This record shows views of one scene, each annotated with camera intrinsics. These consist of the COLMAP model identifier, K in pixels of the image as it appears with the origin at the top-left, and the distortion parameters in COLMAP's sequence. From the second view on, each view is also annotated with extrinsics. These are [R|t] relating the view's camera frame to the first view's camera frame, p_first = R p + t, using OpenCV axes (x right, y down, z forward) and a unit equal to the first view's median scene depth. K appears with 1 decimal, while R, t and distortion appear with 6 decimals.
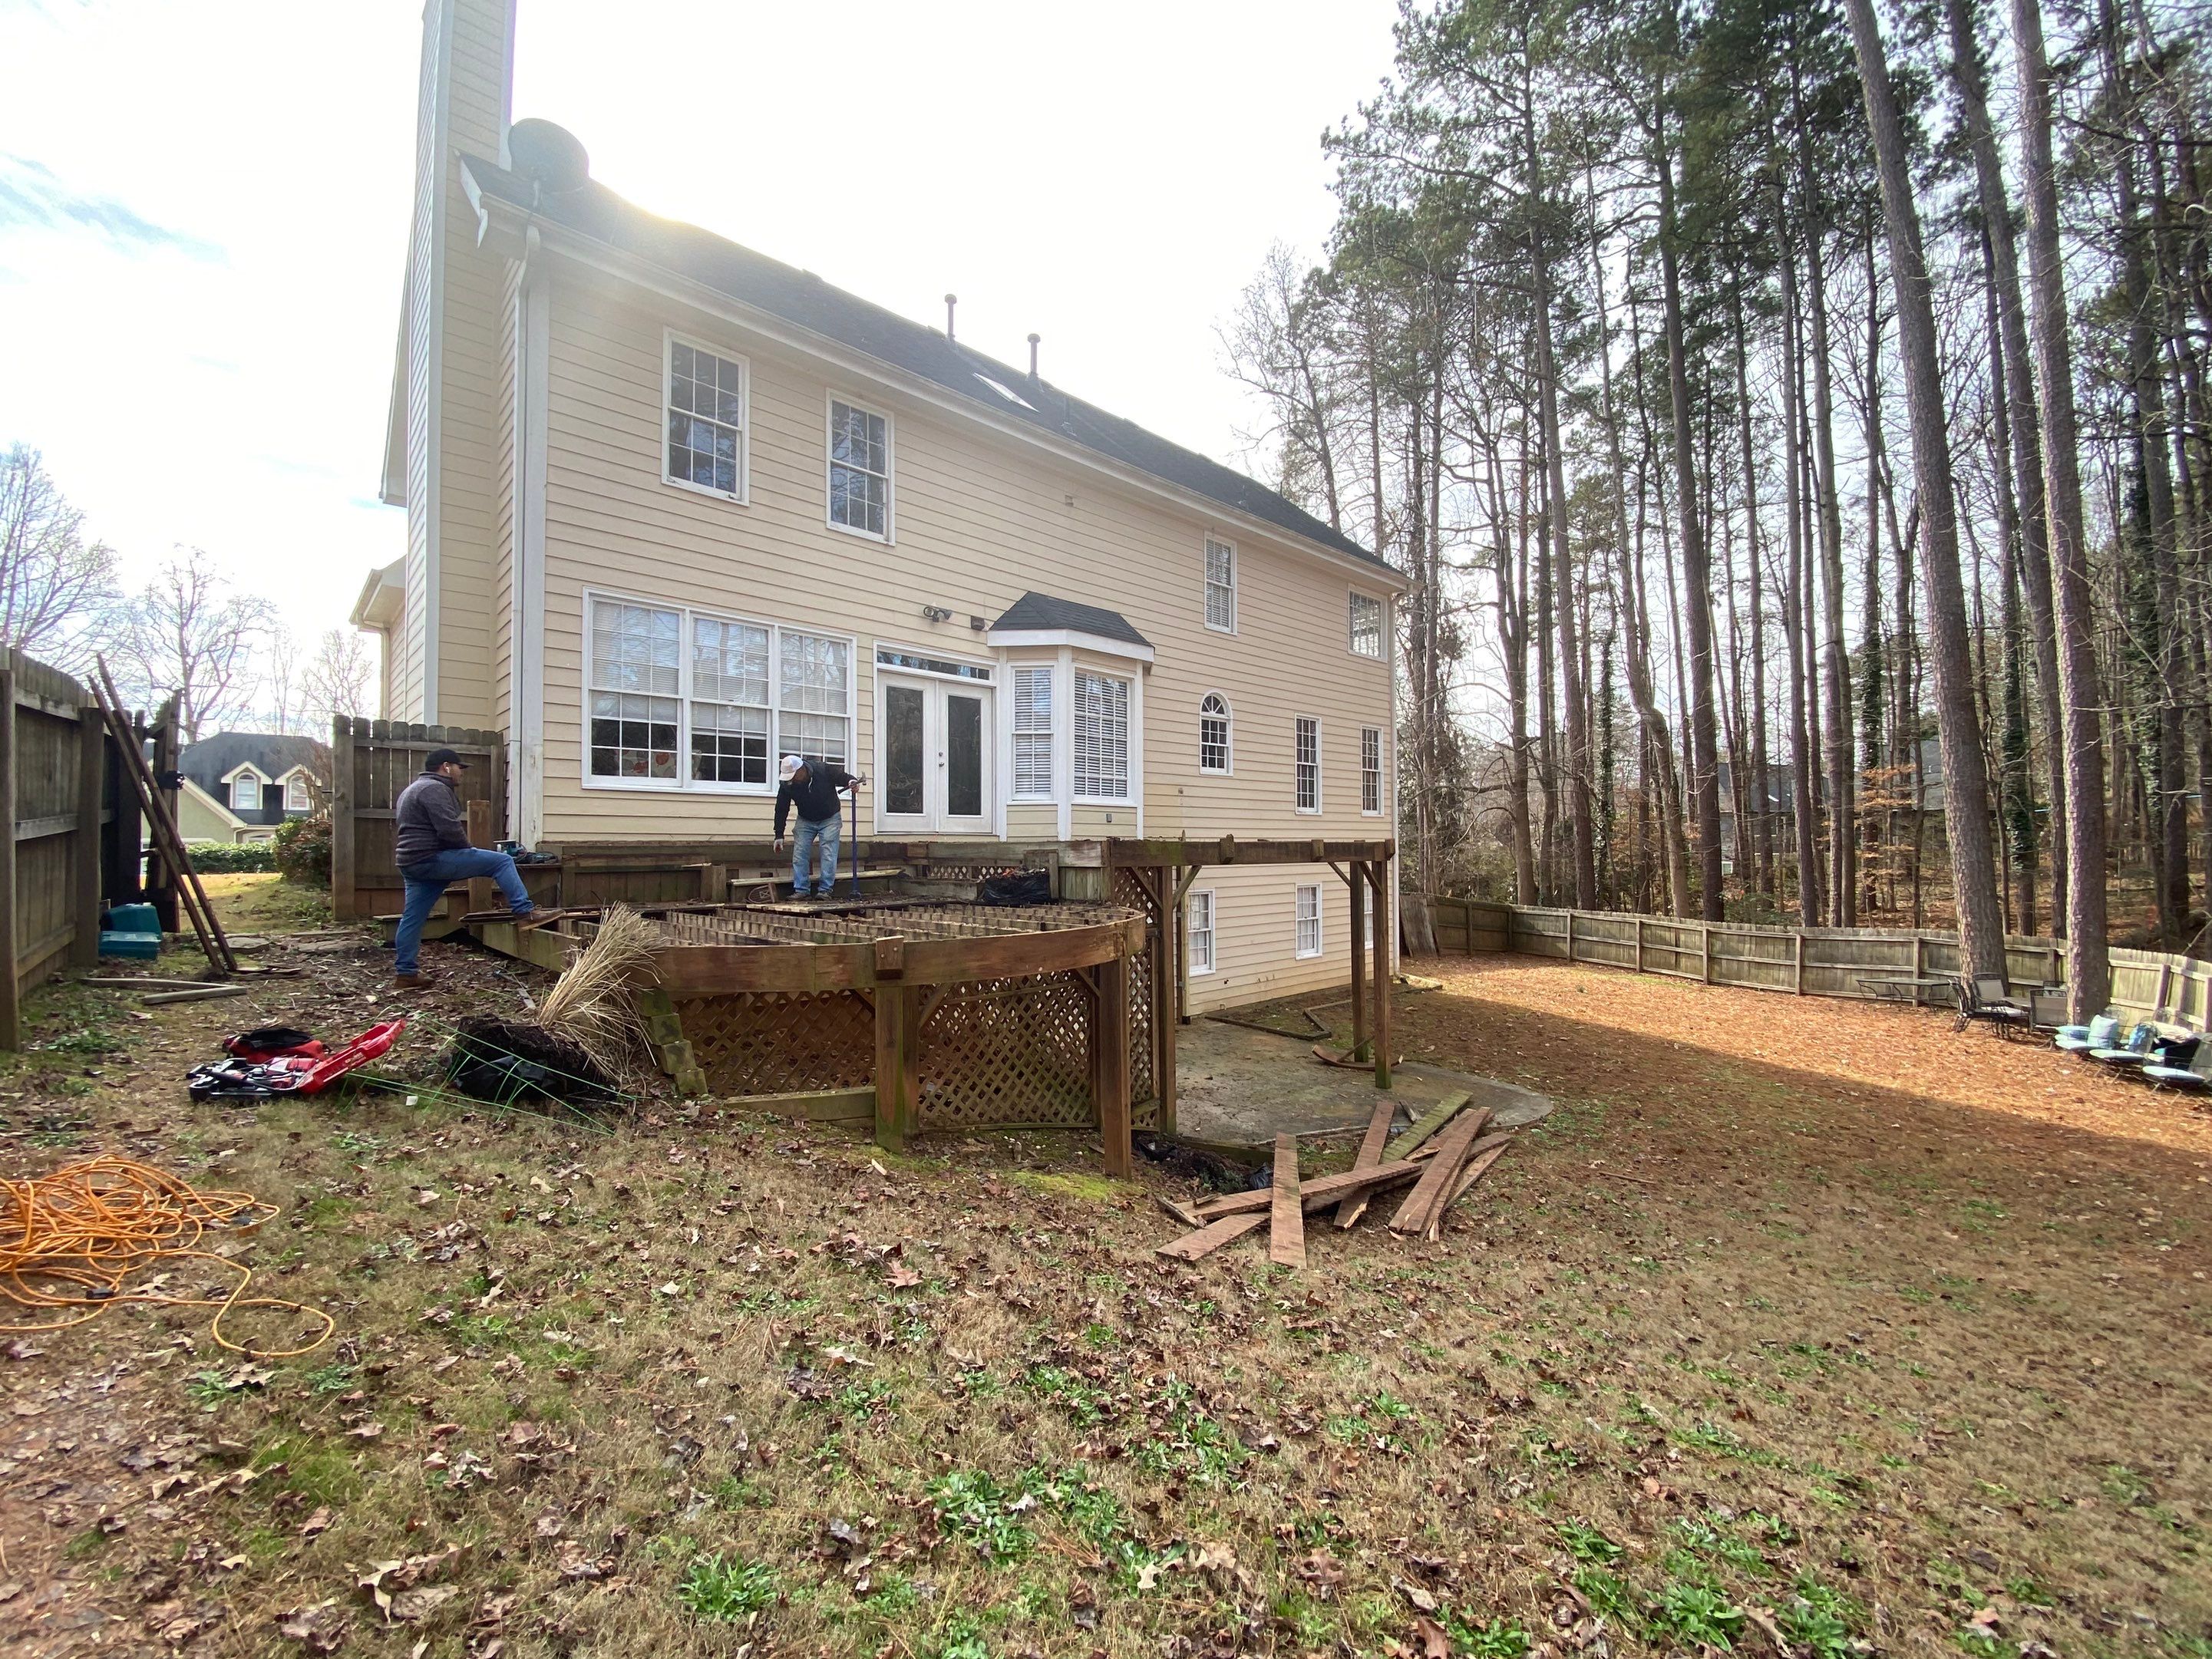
lens RADIAL K [[898.9, 0, 1099.1], [0, 898.9, 824.0], [0, 0, 1]] dist [0.023596, -0.020775]
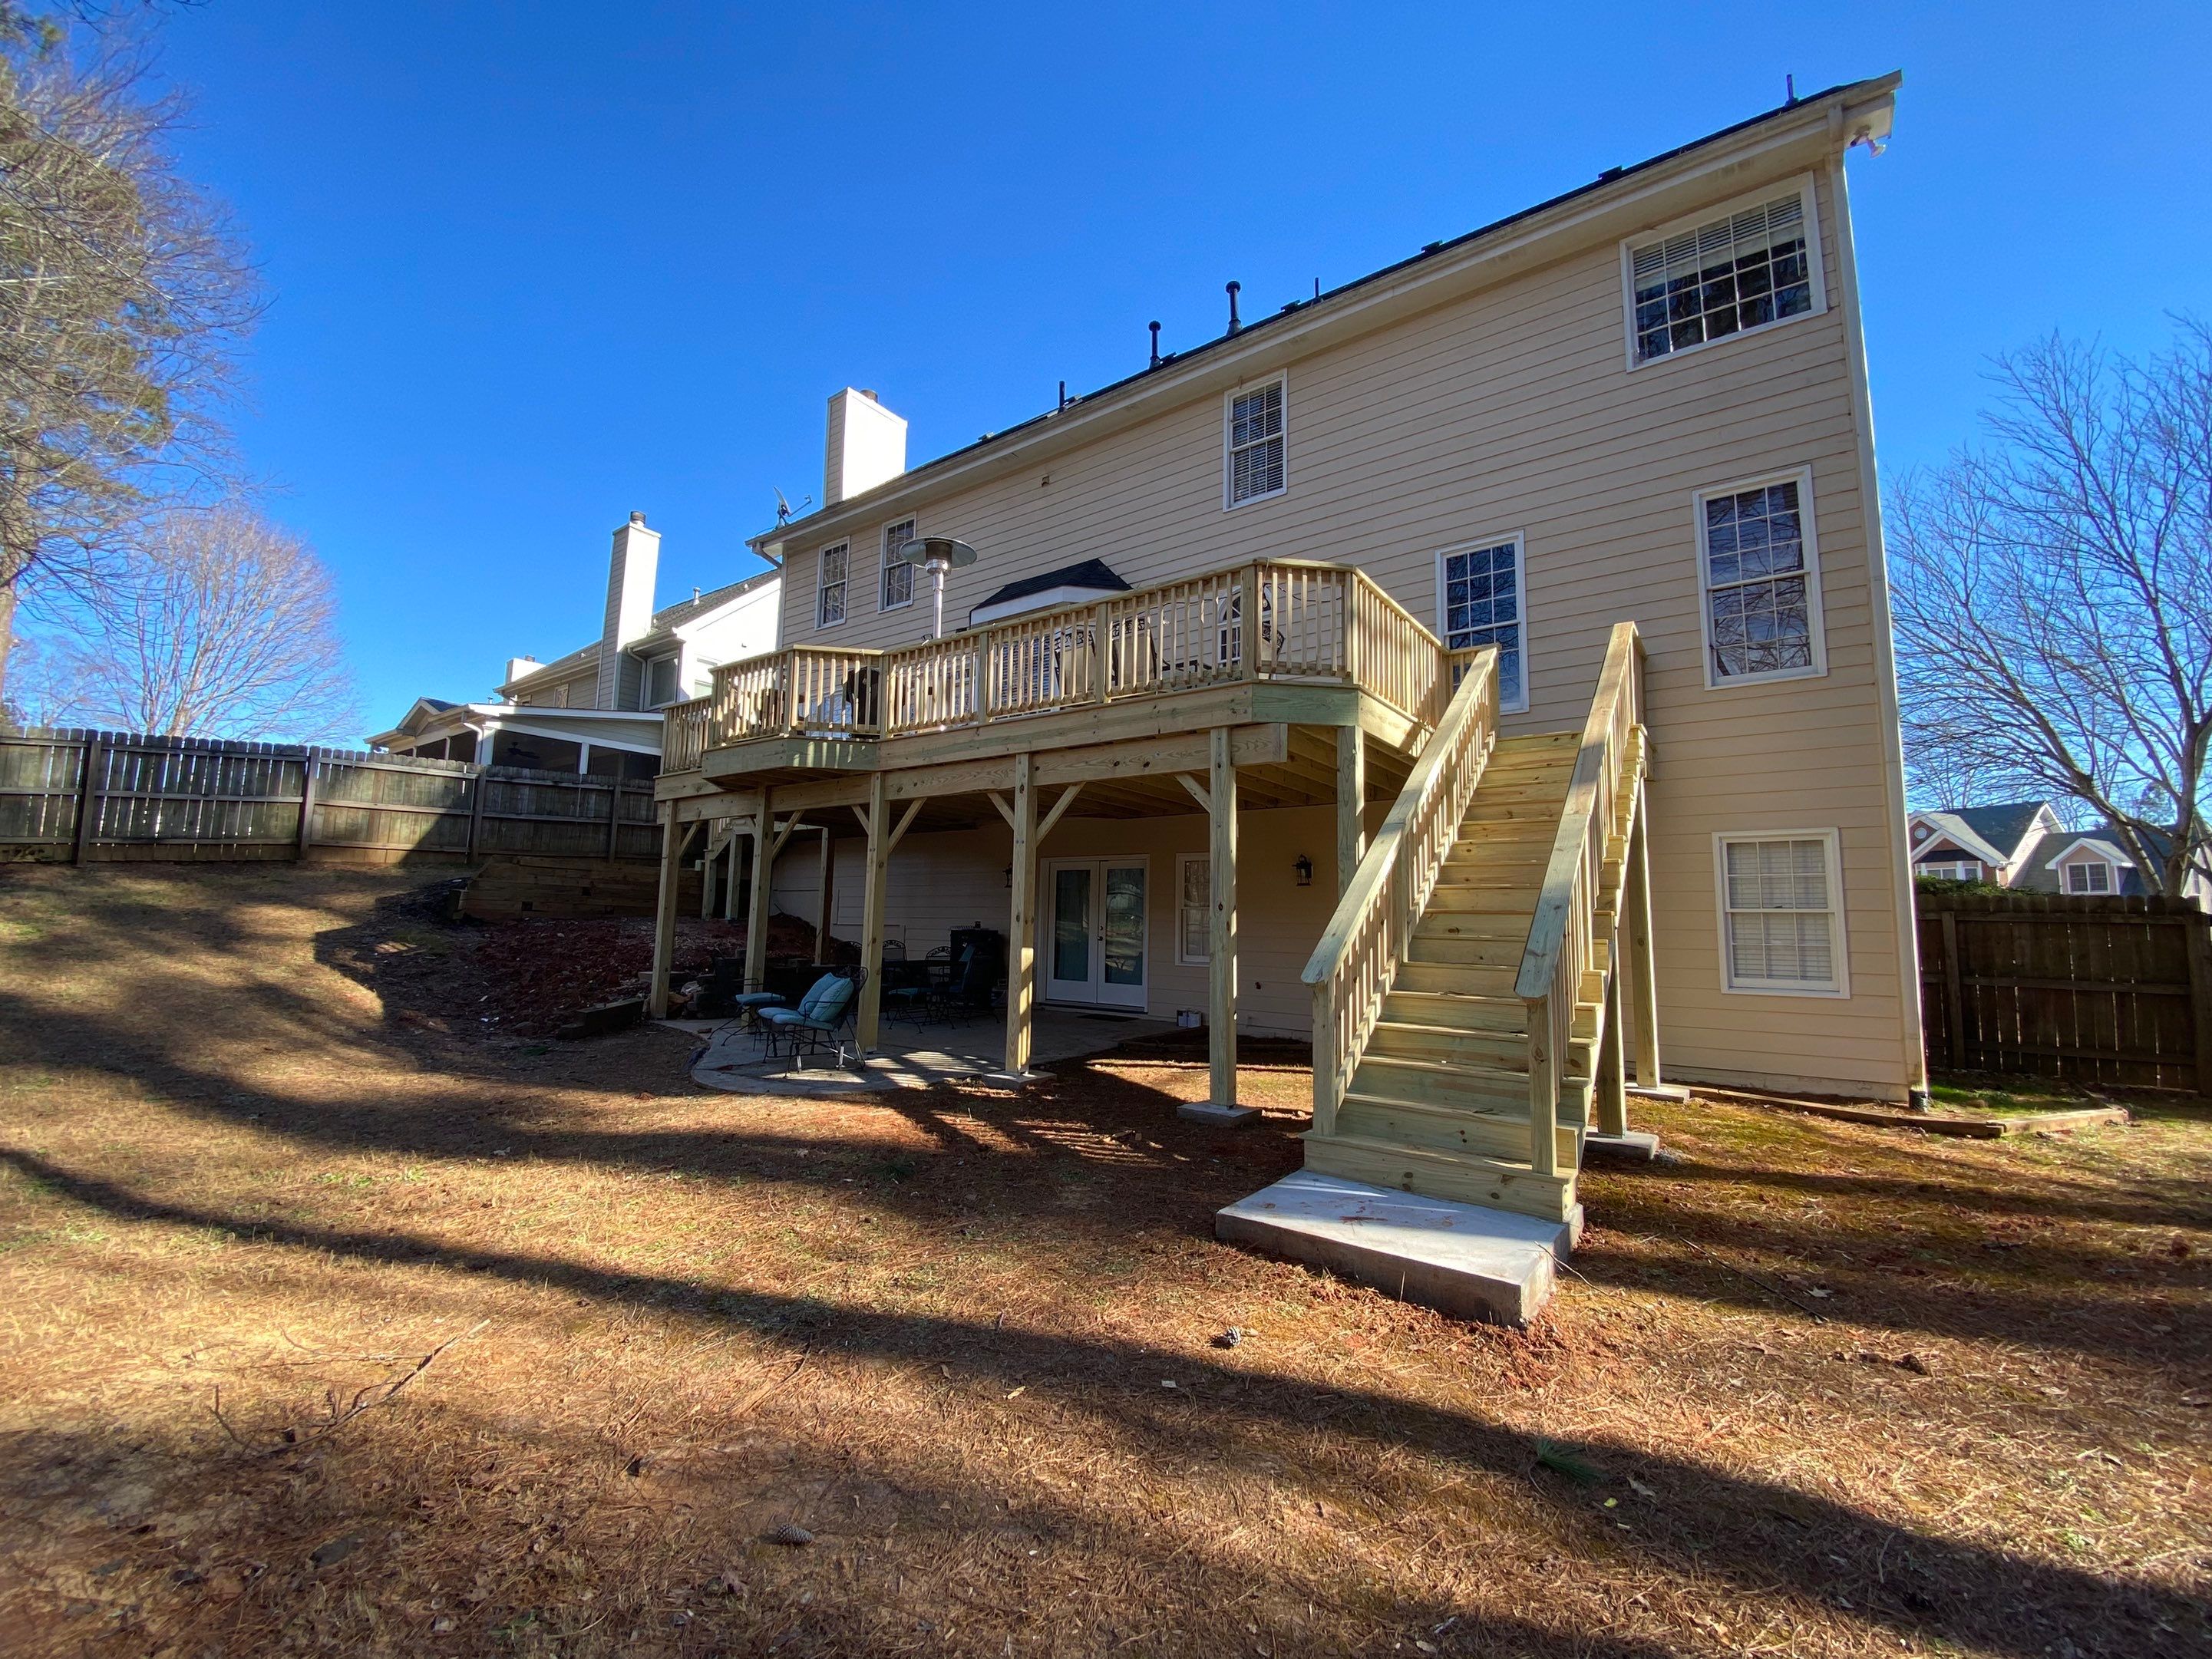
lens RADIAL K [[901.0, 0, 1098.3], [0, 901.0, 826.9], [0, 0, 1]] dist [0.022512, -0.020536]
pose [[0.170396, -0.107180, -0.979529, 0.413892], [0.001459, 0.994093, -0.108520, 0.066117], [0.985375, 0.017062, 0.169546, 0.385637]]
